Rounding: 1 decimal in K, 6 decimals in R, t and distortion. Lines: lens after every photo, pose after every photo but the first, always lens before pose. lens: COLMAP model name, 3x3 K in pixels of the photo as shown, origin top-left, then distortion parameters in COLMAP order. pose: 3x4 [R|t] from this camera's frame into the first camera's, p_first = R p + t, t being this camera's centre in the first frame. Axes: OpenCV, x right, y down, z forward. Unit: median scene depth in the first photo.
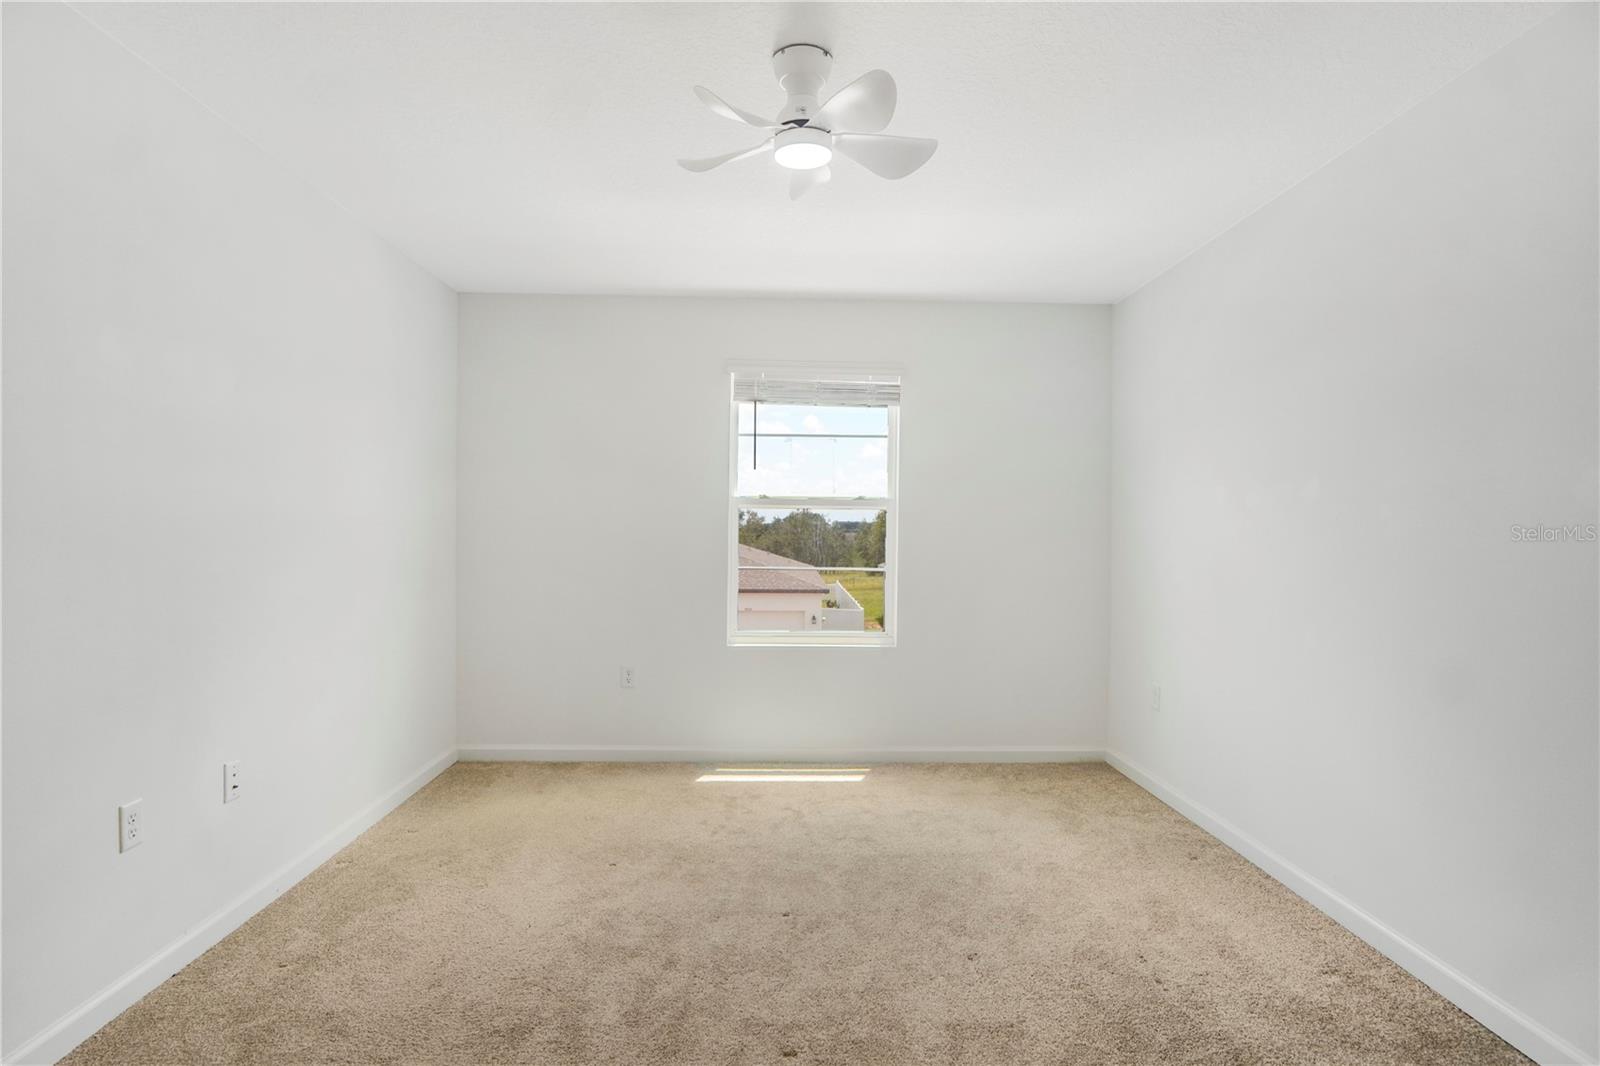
lens RADIAL K [[870.2, 0, 797.6], [0, 870.2, 515.3], [0, 0, 1]] dist [-0.022040, 0.001031]
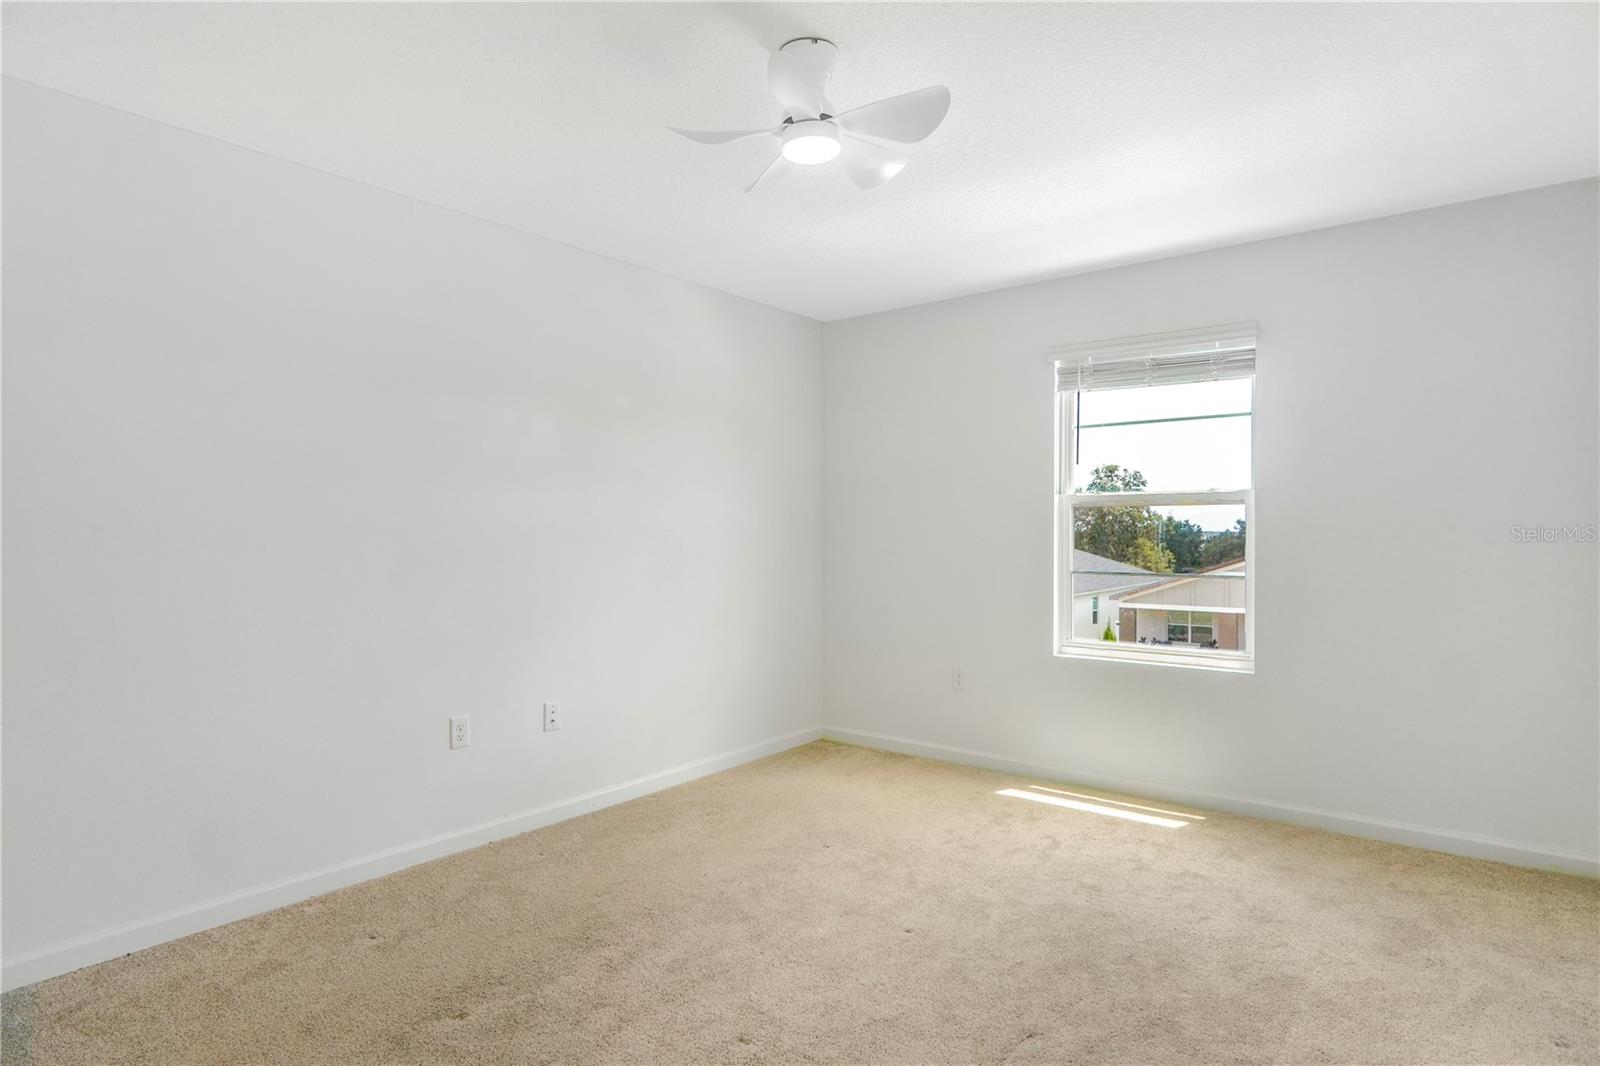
lens RADIAL K [[870.2, 0, 797.6], [0, 870.2, 515.3], [0, 0, 1]] dist [-0.022040, 0.001031]
pose [[0.758866, -0.022405, -0.650862, 0.355996], [0.017602, 0.999749, -0.013892, 0.009513], [0.651009, -0.000915, 0.759069, 0.133733]]
